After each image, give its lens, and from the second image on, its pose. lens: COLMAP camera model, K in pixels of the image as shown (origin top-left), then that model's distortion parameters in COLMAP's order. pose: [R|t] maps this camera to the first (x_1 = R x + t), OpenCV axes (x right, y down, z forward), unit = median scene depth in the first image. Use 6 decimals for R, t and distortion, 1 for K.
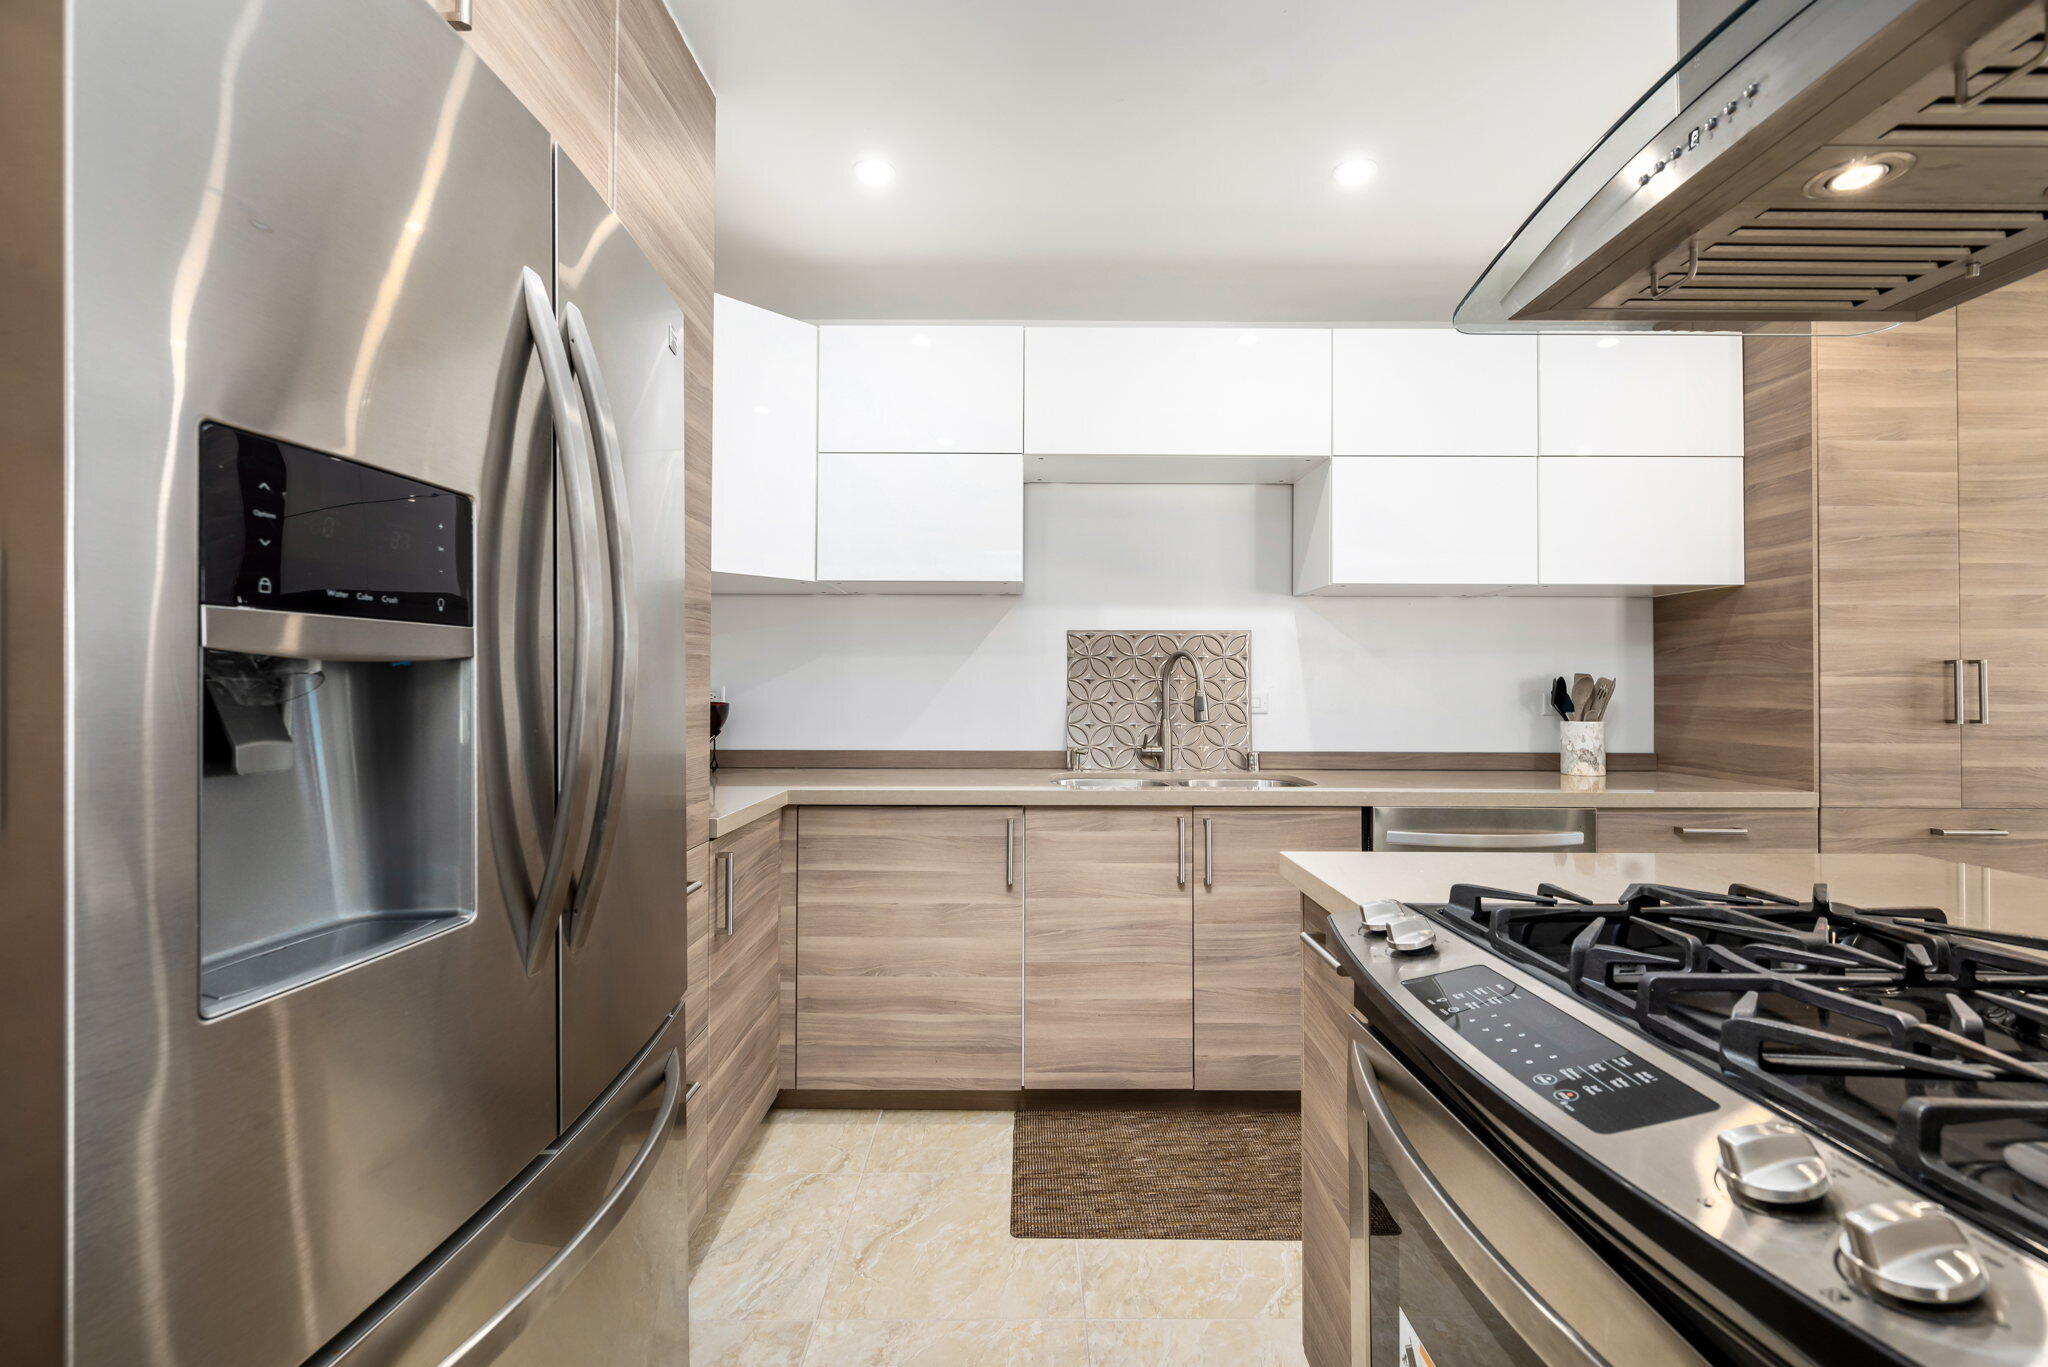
lens RADIAL K [[920.4, 0, 1011.0], [0, 920.4, 671.3], [0, 0, 1]] dist [-0.003645, -0.001075]
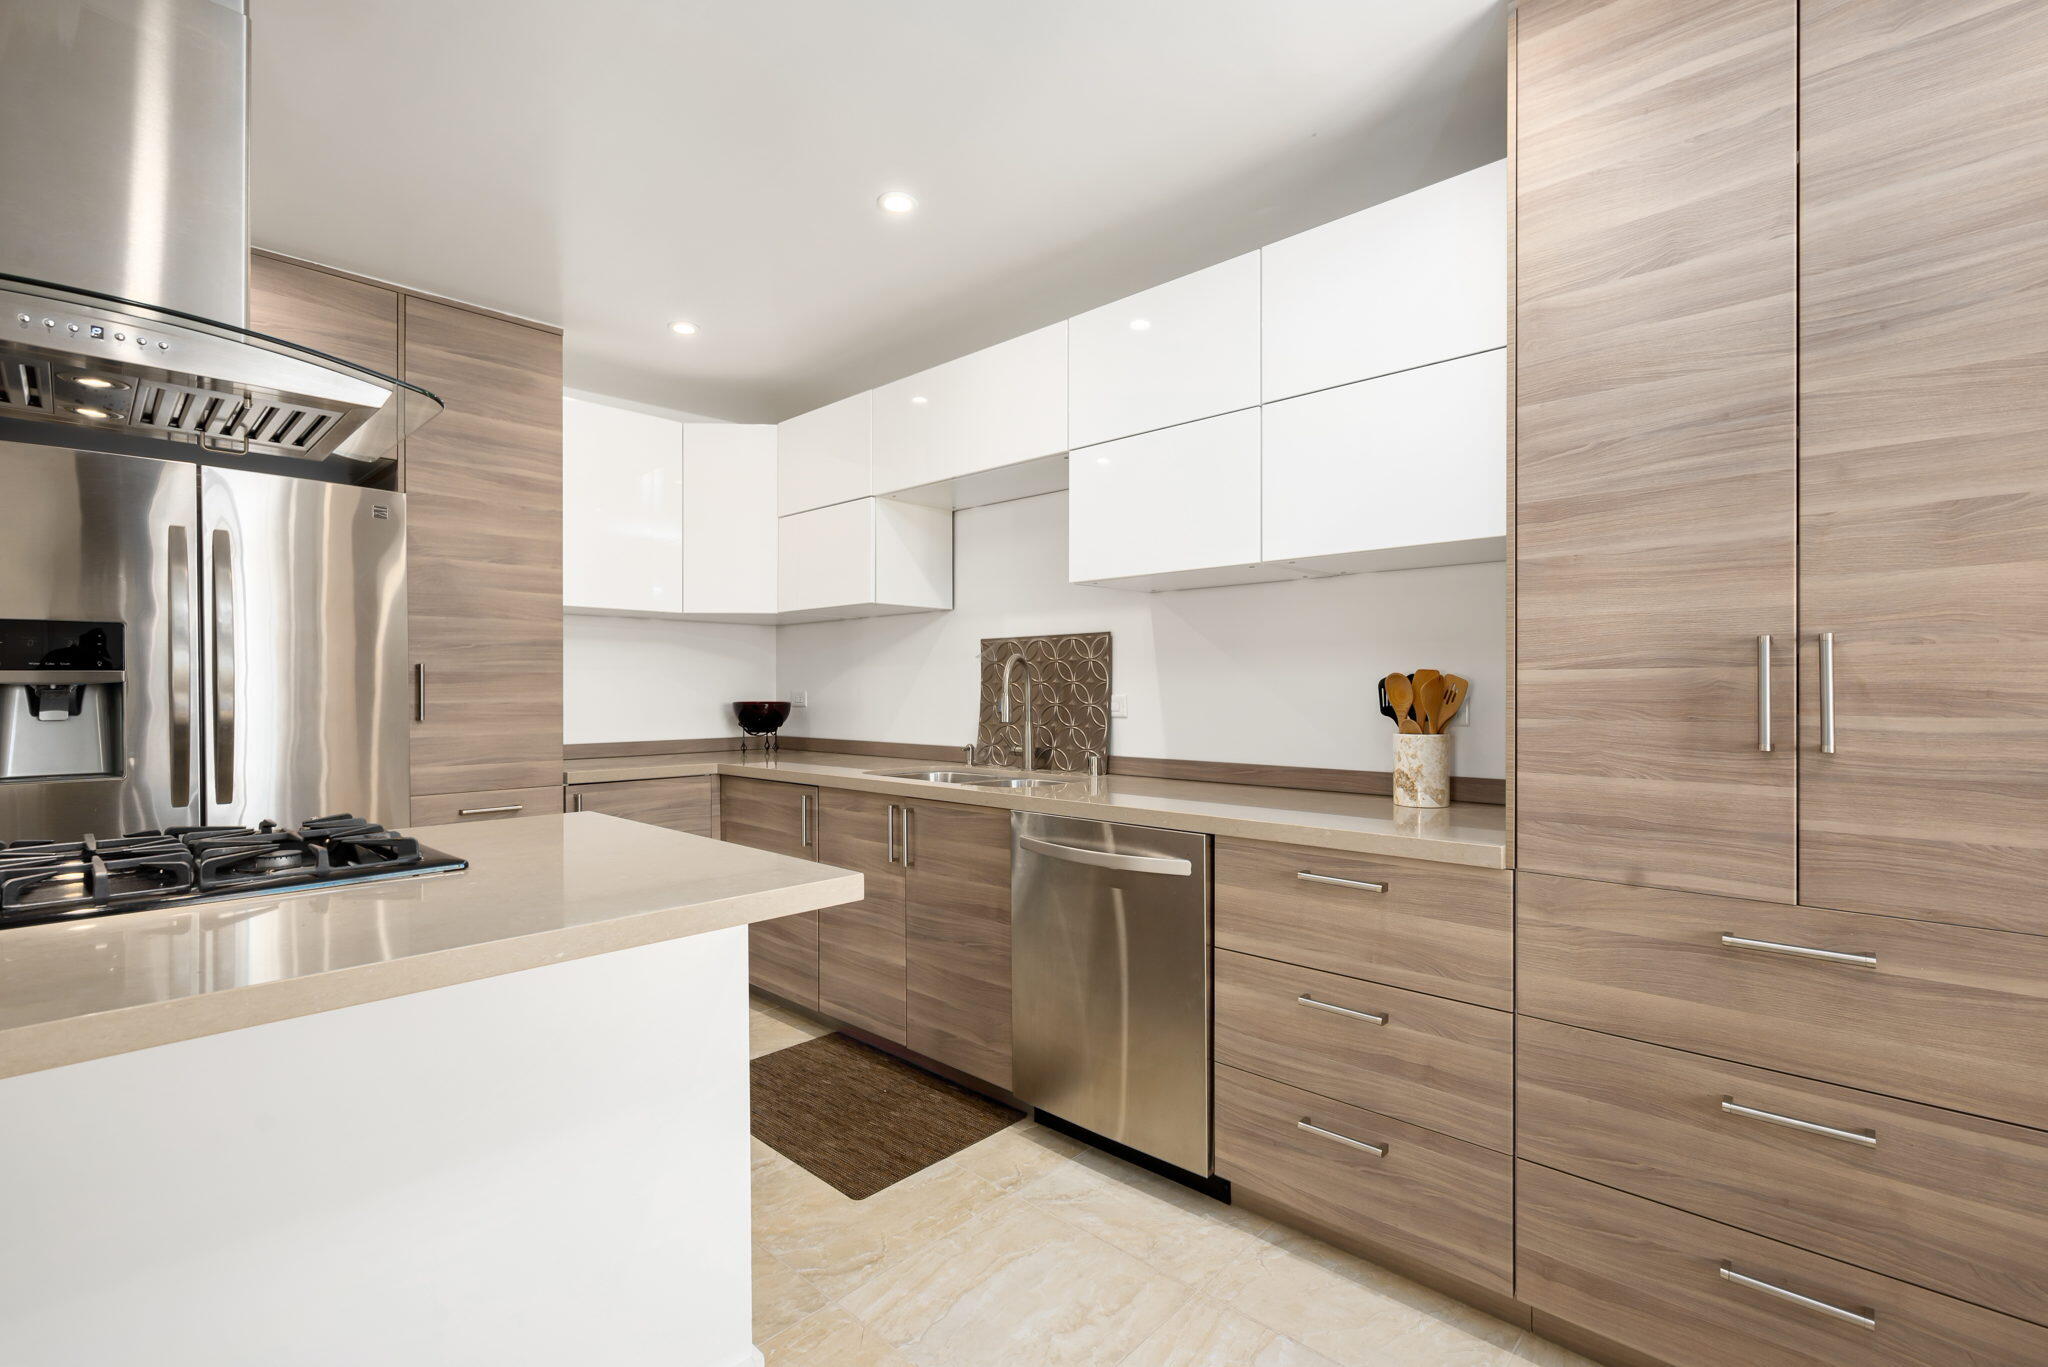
lens RADIAL K [[920.4, 0, 1021.9], [0, 920.4, 685.5], [0, 0, 1]] dist [-0.003645, -0.001075]
pose [[0.728799, -0.007433, -0.684687, 1.073551], [0.016189, 0.999849, 0.006377, 0.006858], [0.684536, -0.015732, 0.728809, 0.282406]]
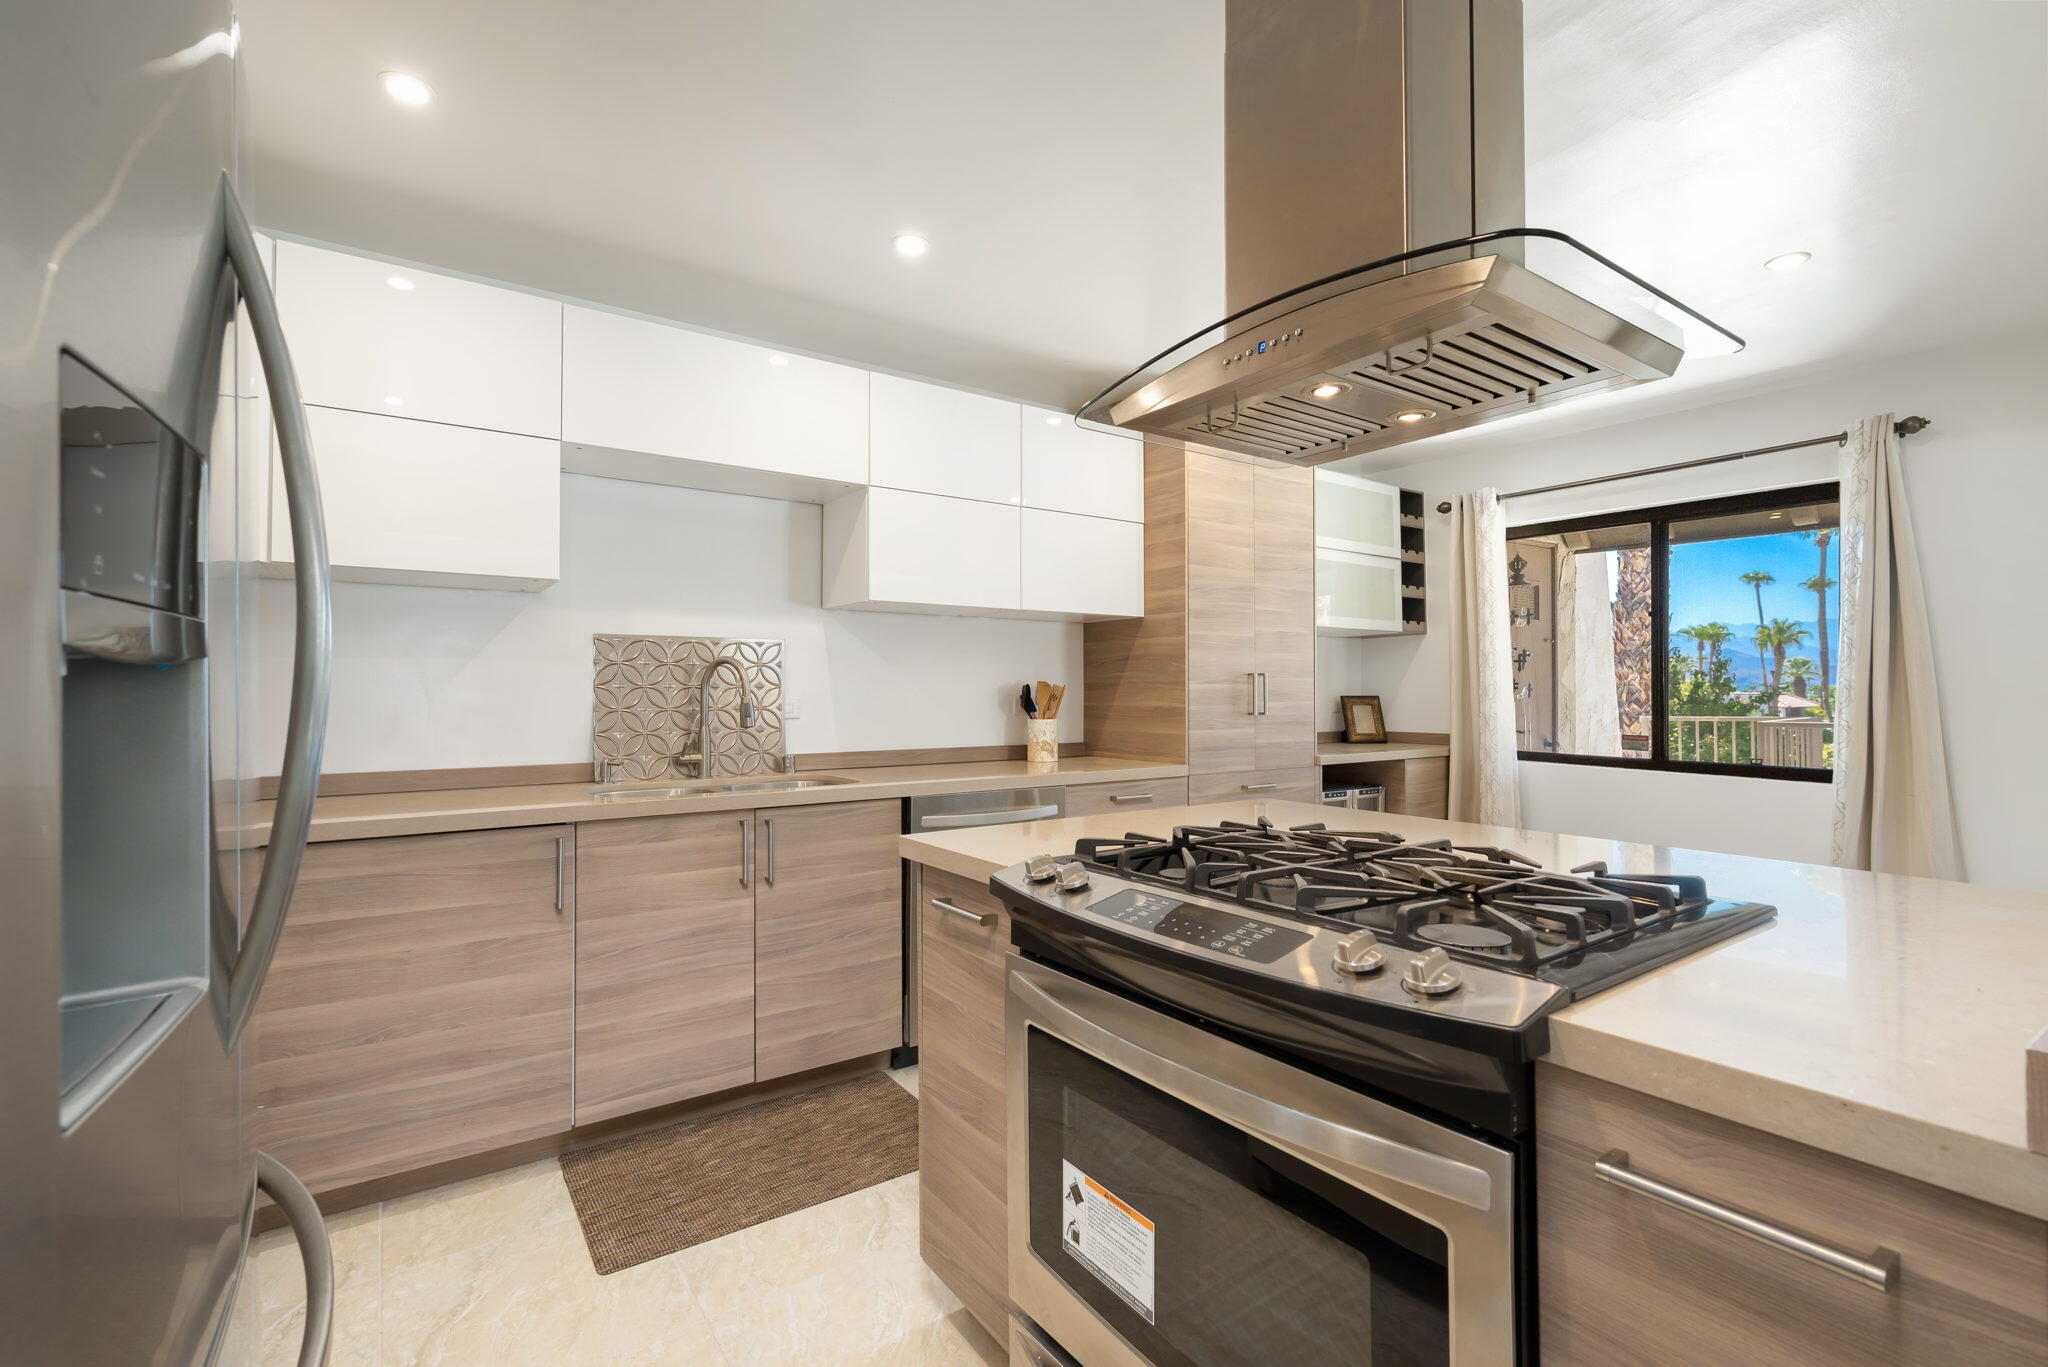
lens RADIAL K [[920.4, 0, 1029.7], [0, 920.4, 676.4], [0, 0, 1]] dist [-0.003645, -0.001075]
pose [[0.811732, 0.005599, 0.584003, -0.157045], [-0.004624, 0.999984, -0.003159, -0.000284], [-0.584012, -0.000136, 0.811745, -0.019930]]
